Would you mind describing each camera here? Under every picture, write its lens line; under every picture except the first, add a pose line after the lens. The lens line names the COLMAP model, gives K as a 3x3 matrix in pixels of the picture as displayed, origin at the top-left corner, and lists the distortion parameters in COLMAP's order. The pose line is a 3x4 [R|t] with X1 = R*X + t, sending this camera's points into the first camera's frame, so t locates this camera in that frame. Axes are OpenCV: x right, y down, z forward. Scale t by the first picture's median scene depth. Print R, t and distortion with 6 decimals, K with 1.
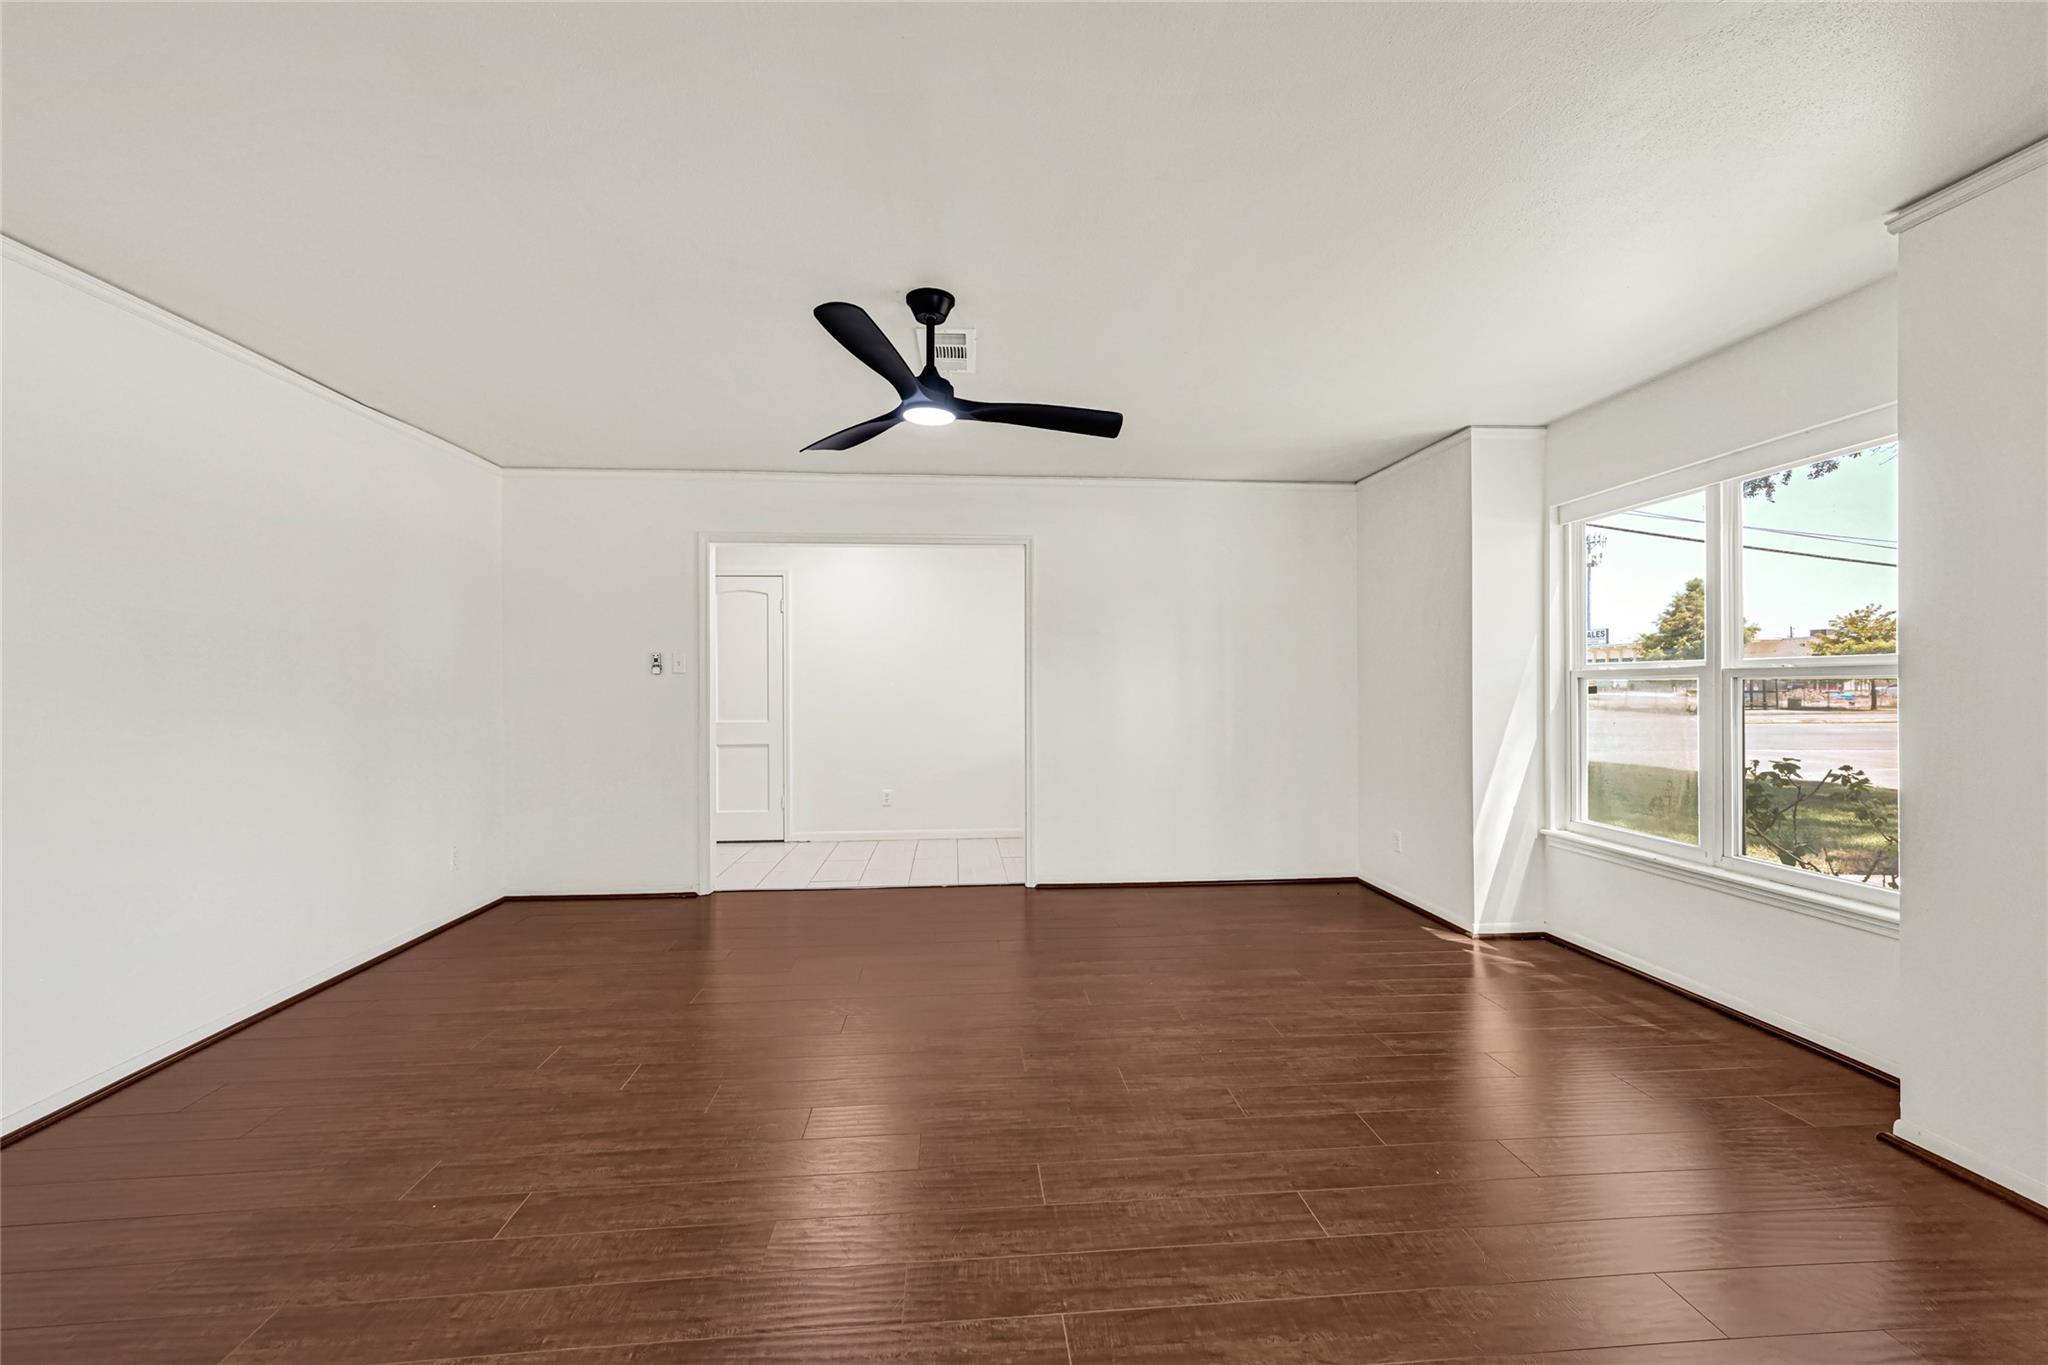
lens RADIAL K [[838.9, 0, 1038.0], [0, 838.9, 688.5], [0, 0, 1]] dist [0.012219, 0.000157]
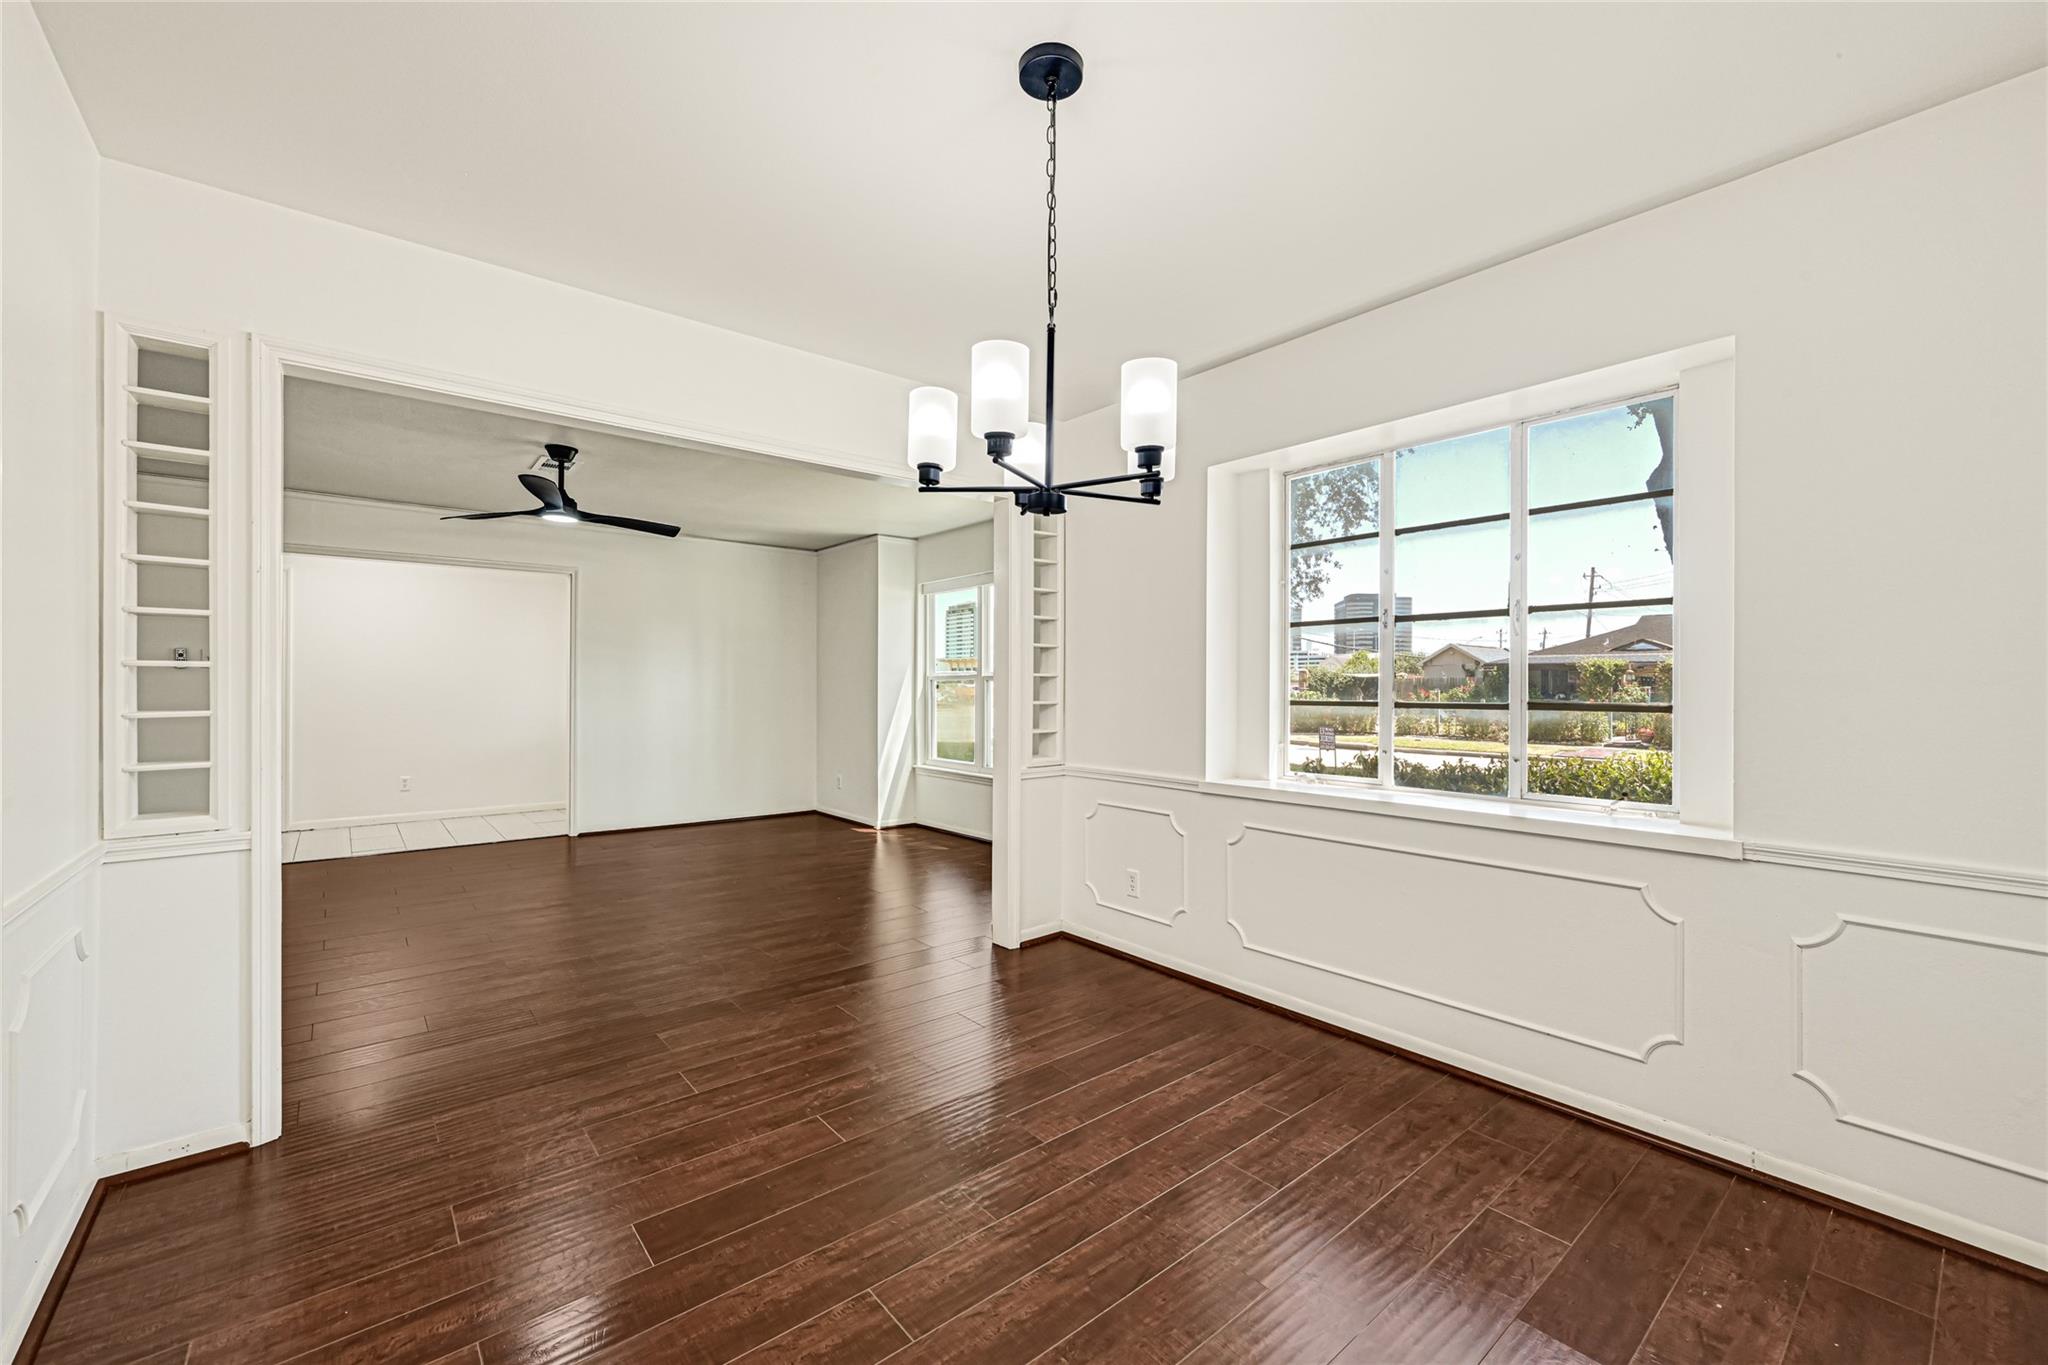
lens RADIAL K [[838.9, 0, 1038.7], [0, 838.9, 687.4], [0, 0, 1]] dist [0.012219, 0.000157]
pose [[0.816384, 0.003056, 0.577502, -0.211166], [-0.002496, 0.999995, -0.001762, 0.005186], [-0.577505, -0.000003, 0.816387, -0.599585]]
